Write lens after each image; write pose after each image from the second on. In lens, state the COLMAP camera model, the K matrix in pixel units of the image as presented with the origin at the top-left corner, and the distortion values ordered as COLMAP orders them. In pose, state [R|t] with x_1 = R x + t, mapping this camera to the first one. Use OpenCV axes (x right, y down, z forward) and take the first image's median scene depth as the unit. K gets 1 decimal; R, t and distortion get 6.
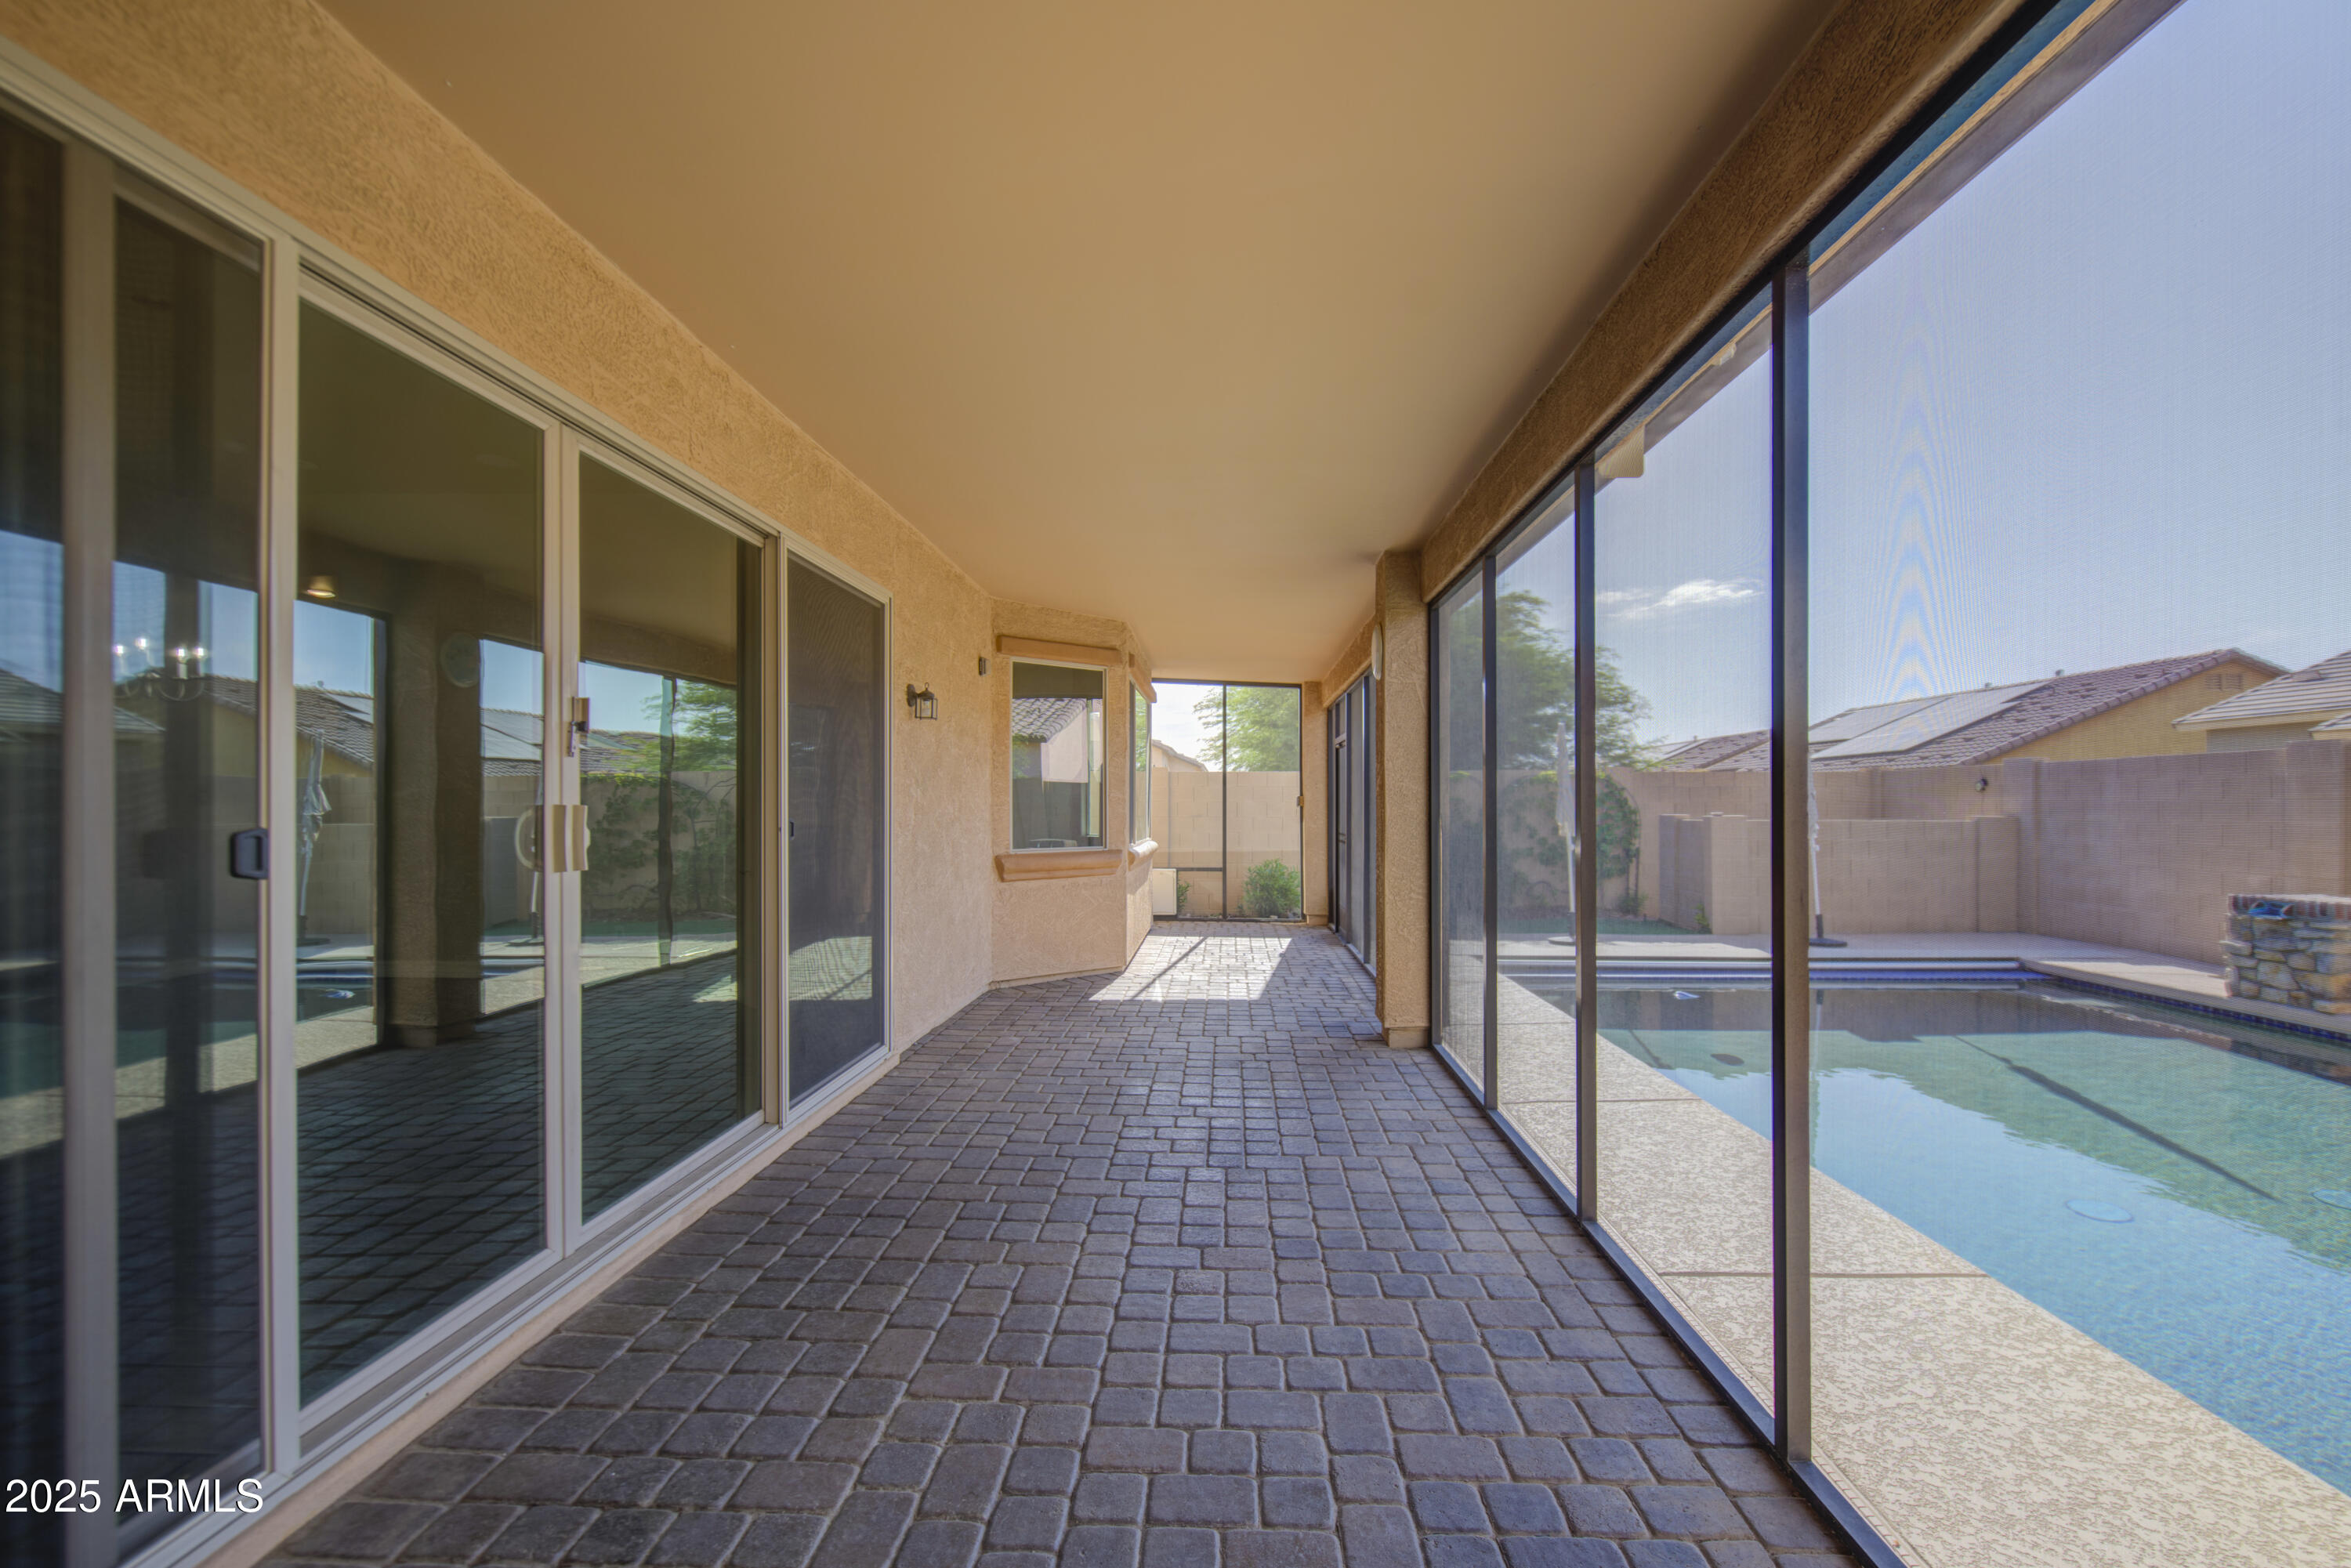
lens RADIAL K [[981.8, 0, 1192.4], [0, 981.8, 796.5], [0, 0, 1]] dist [-0.014170, 0.005992]
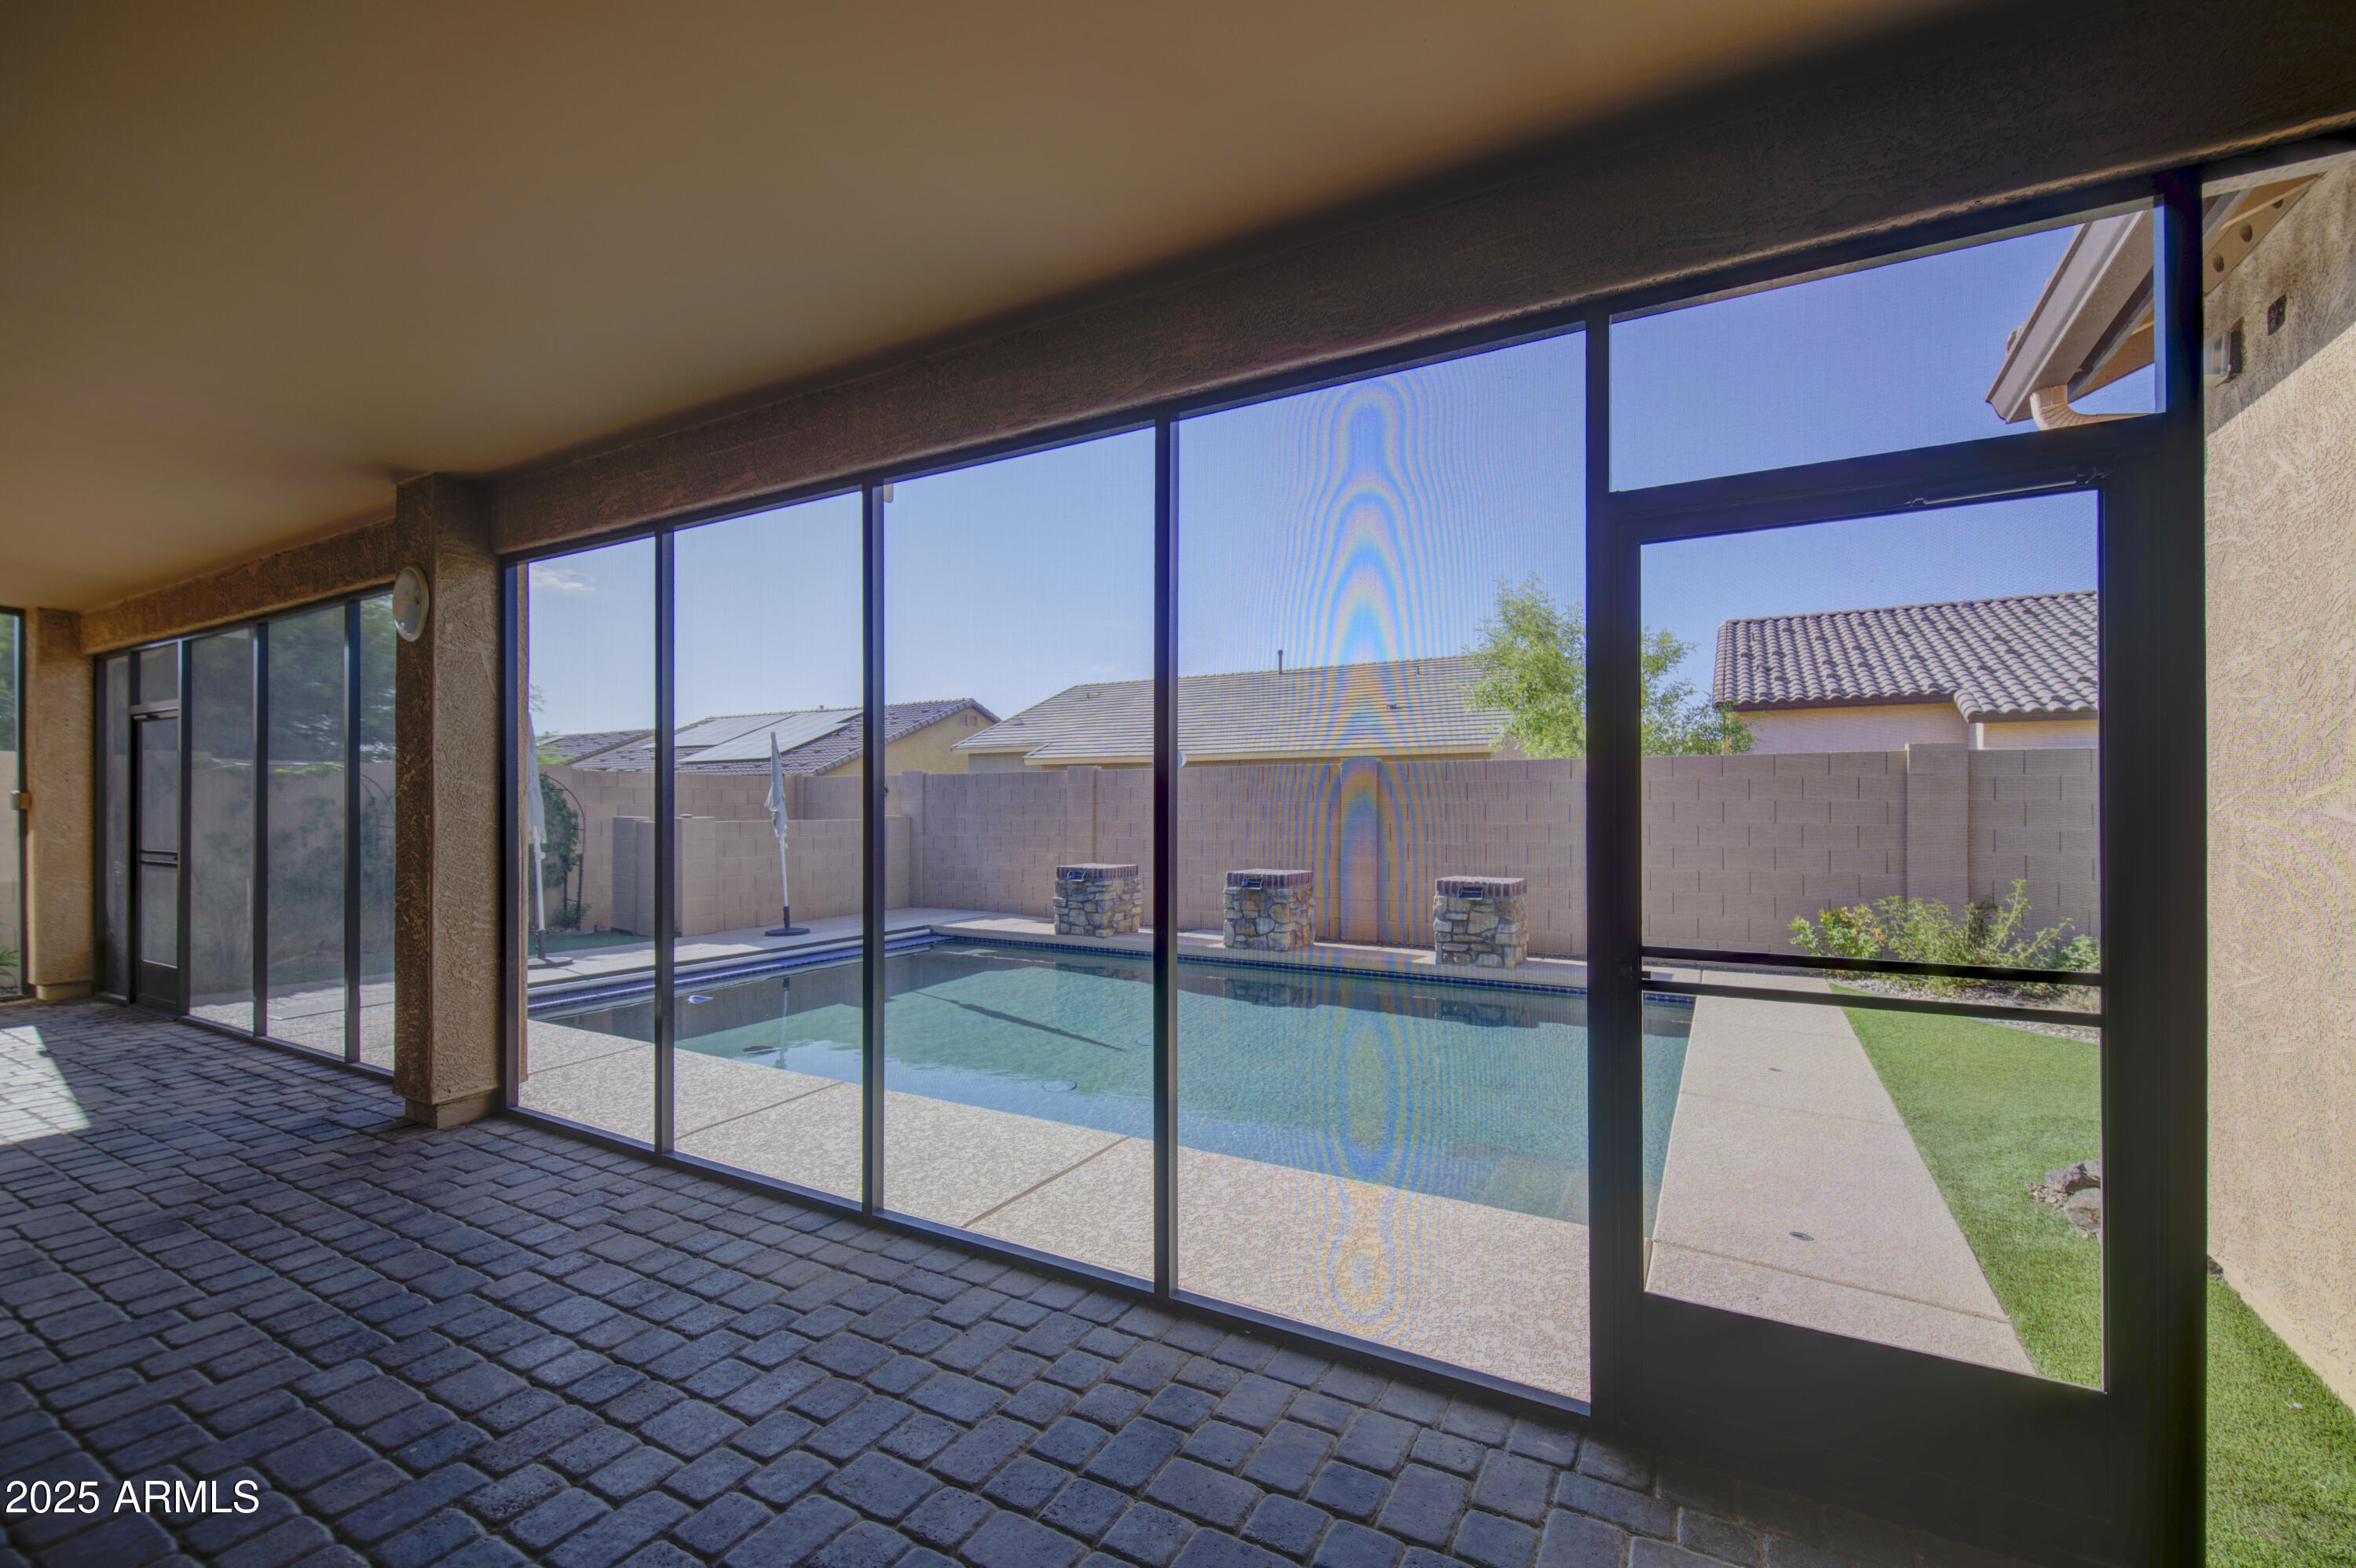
lens RADIAL K [[954.8, 0, 1247.9], [0, 954.8, 793.1], [0, 0, 1]] dist [-0.000569, -0.001266]
pose [[0.435128, 0.013639, 0.900265, -0.191274], [-0.009338, 0.999900, -0.010635, -0.001660], [-0.900320, -0.003779, 0.435212, 0.115254]]
